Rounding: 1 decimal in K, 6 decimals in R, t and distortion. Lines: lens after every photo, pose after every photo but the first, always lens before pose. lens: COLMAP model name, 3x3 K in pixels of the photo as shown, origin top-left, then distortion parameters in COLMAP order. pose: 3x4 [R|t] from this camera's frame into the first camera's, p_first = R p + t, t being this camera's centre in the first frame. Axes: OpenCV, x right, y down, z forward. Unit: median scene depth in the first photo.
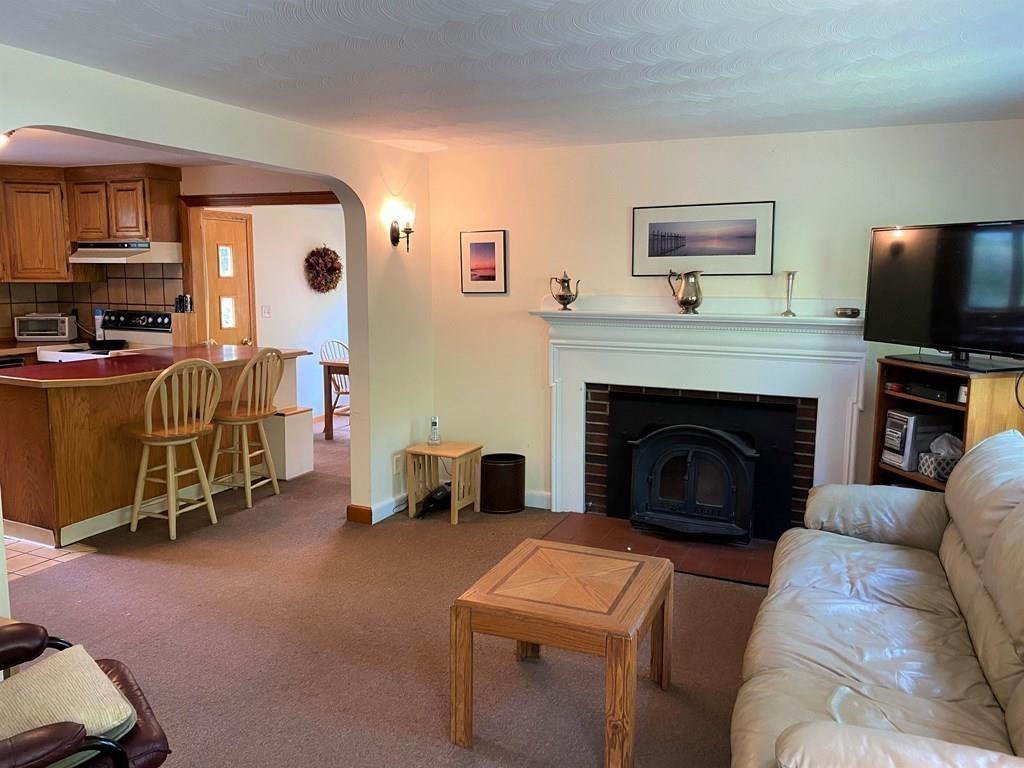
lens RADIAL K [[786.1, 0, 508.6], [0, 786.1, 378.5], [0, 0, 1]] dist [0.061145, -0.069710]
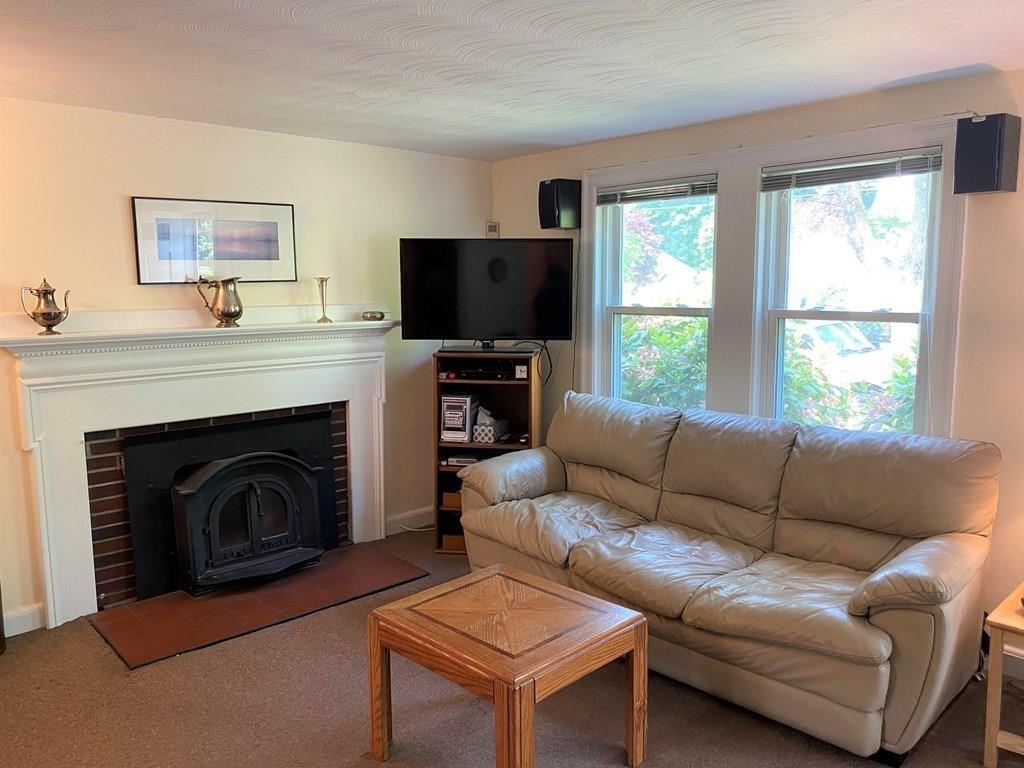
lens RADIAL K [[786.1, 0, 508.2], [0, 786.1, 384.8], [0, 0, 1]] dist [0.061145, -0.069710]
pose [[0.377364, -0.129691, 0.916939, -0.454583], [0.134978, 0.987274, 0.084089, -0.051099], [-0.916175, 0.092034, 0.390067, 0.387719]]
